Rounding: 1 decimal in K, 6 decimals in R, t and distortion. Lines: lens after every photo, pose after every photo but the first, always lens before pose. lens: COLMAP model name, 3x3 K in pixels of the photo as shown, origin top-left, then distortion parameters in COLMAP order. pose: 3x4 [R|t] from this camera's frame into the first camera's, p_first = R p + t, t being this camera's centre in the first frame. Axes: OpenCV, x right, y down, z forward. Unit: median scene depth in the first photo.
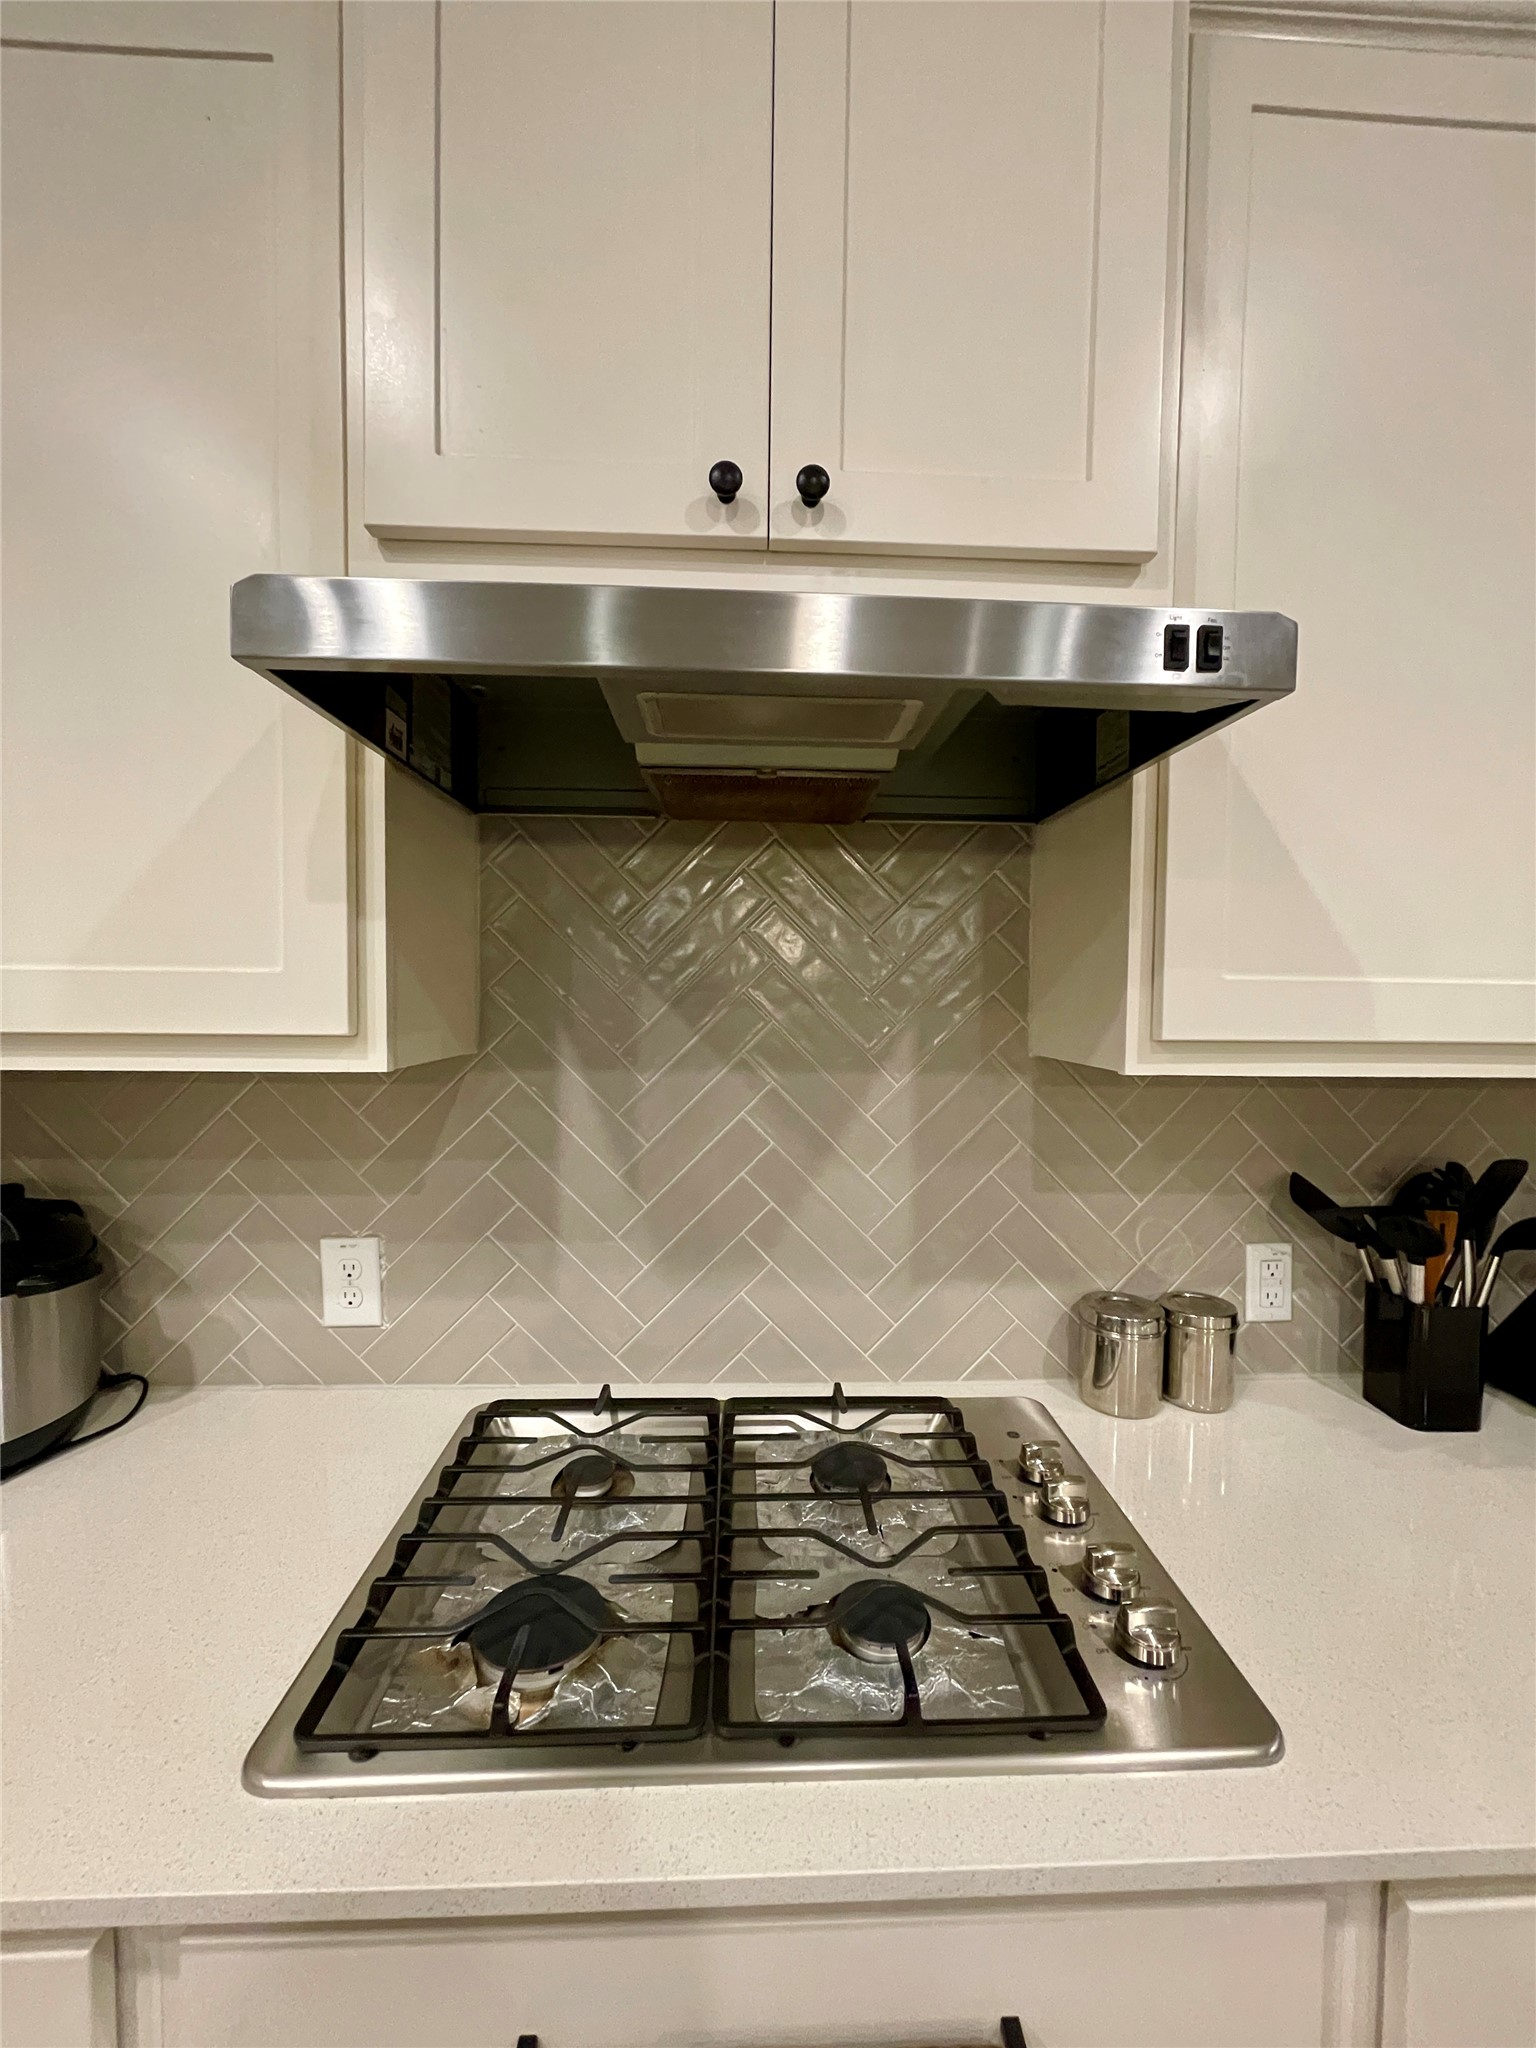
lens RADIAL K [[824.4, 0, 773.5], [0, 824.4, 1022.4], [0, 0, 1]] dist [-0.000016, -0.000001]
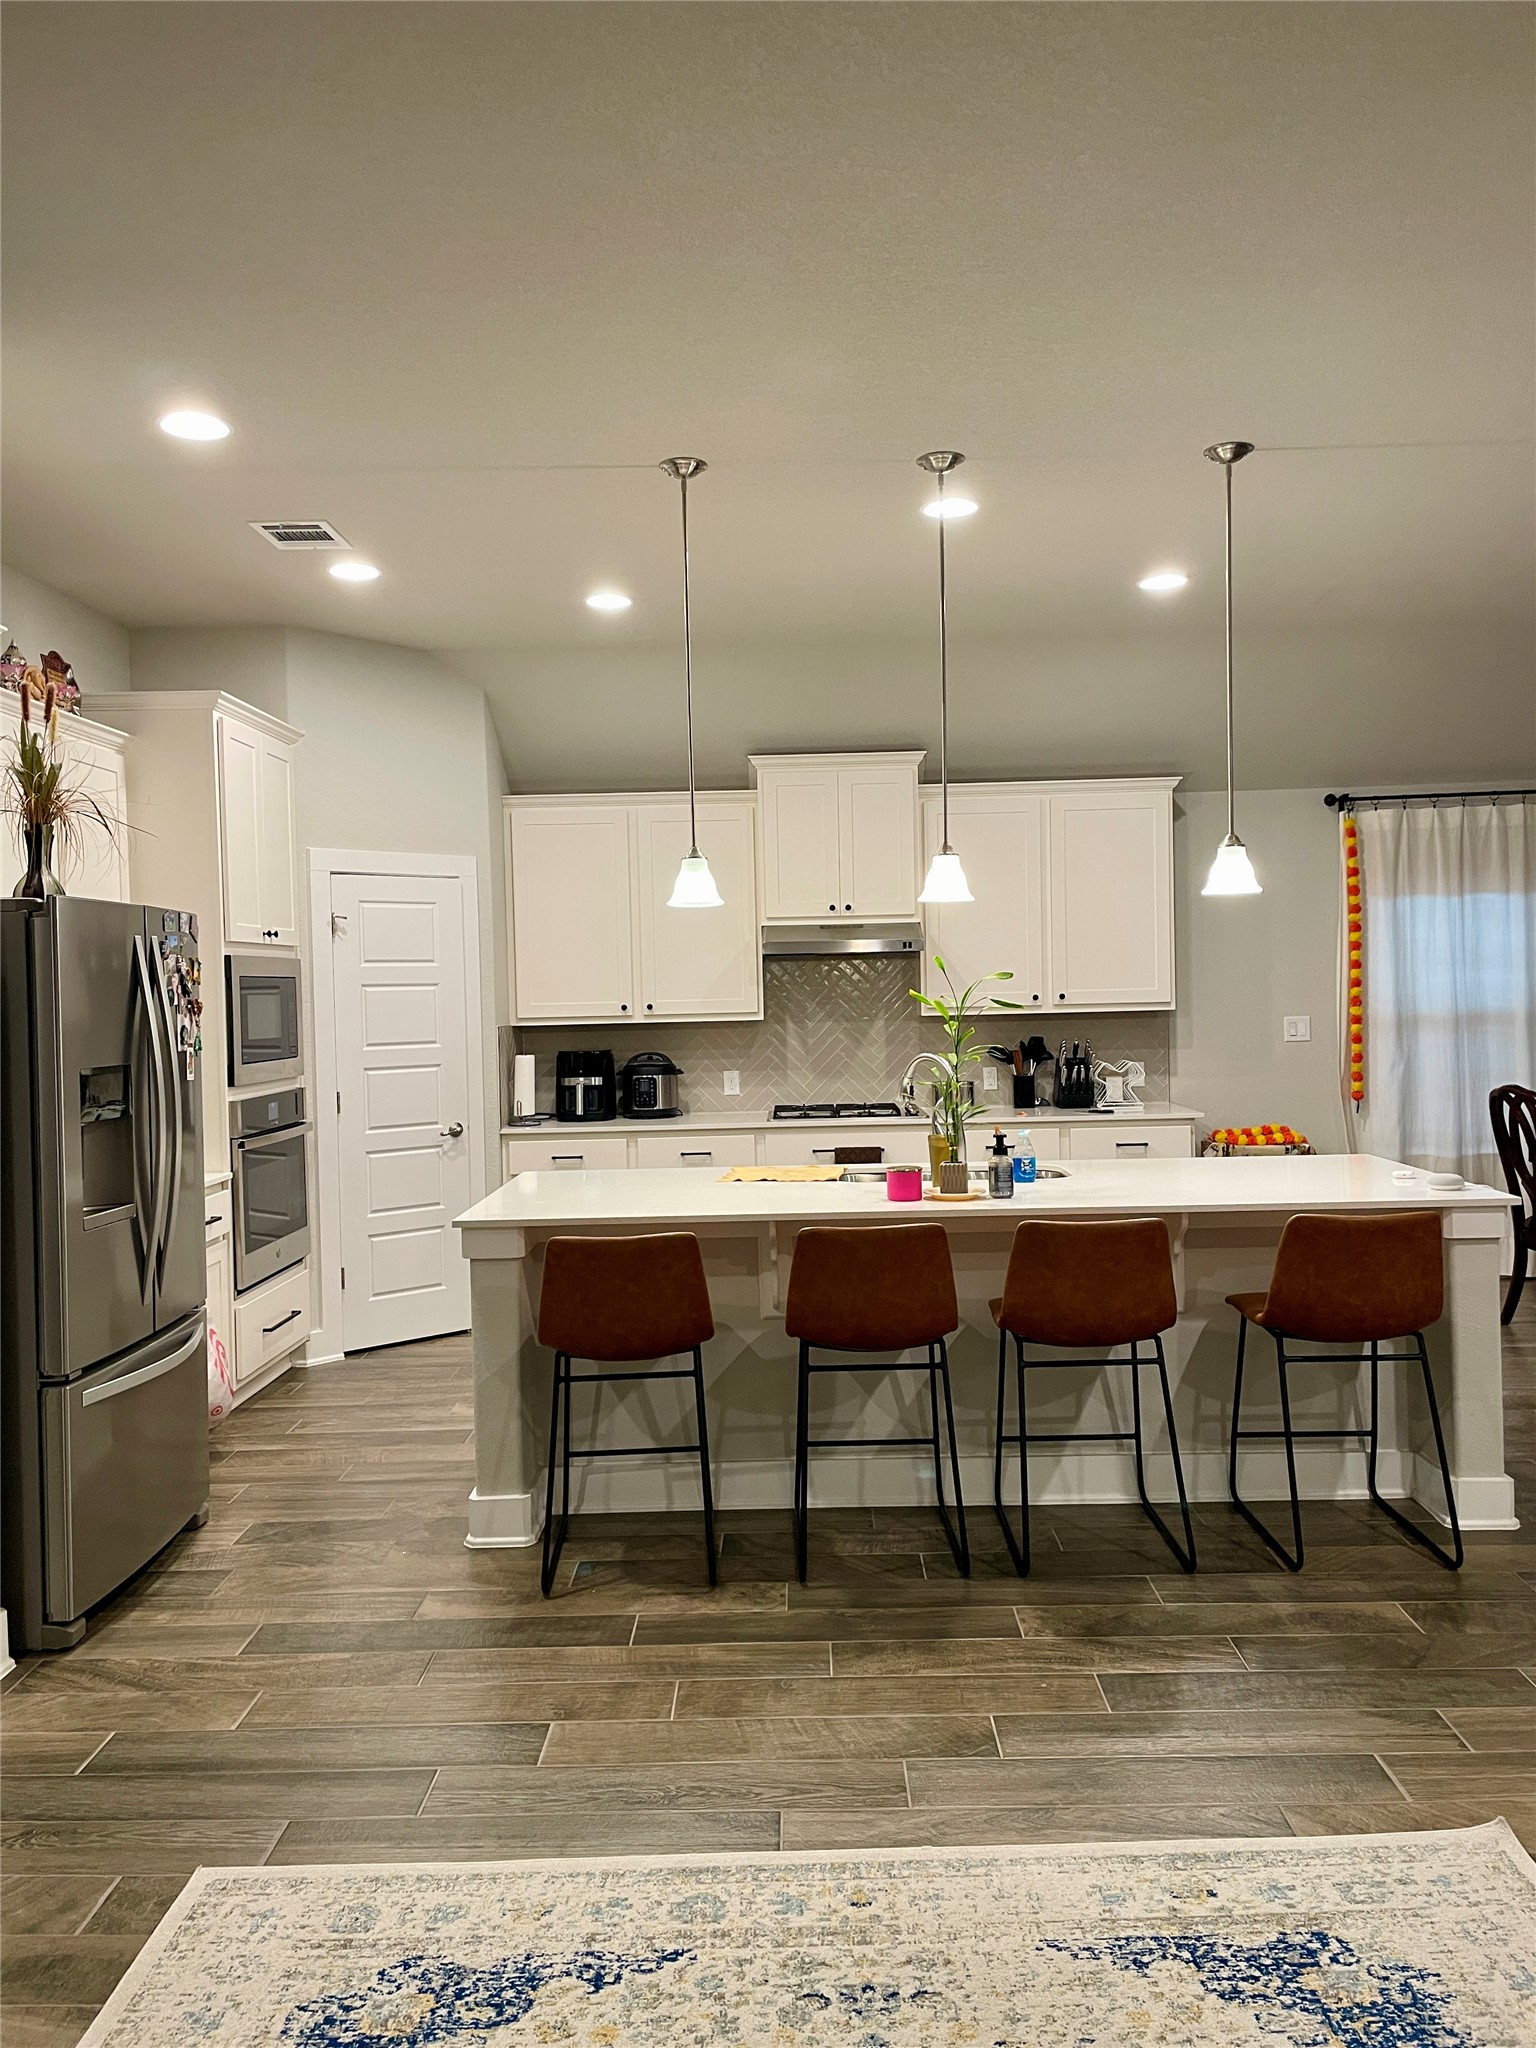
lens RADIAL K [[1551.6, 0, 768.5], [0, 1551.6, 1021.7], [0, 0, 1]] dist [0.000108, 0.000002]
pose [[0.997948, -0.034973, -0.053641, 0.027947], [0.033762, 0.999158, -0.023314, 0.207471], [0.054411, 0.021455, 0.998288, -5.780133]]
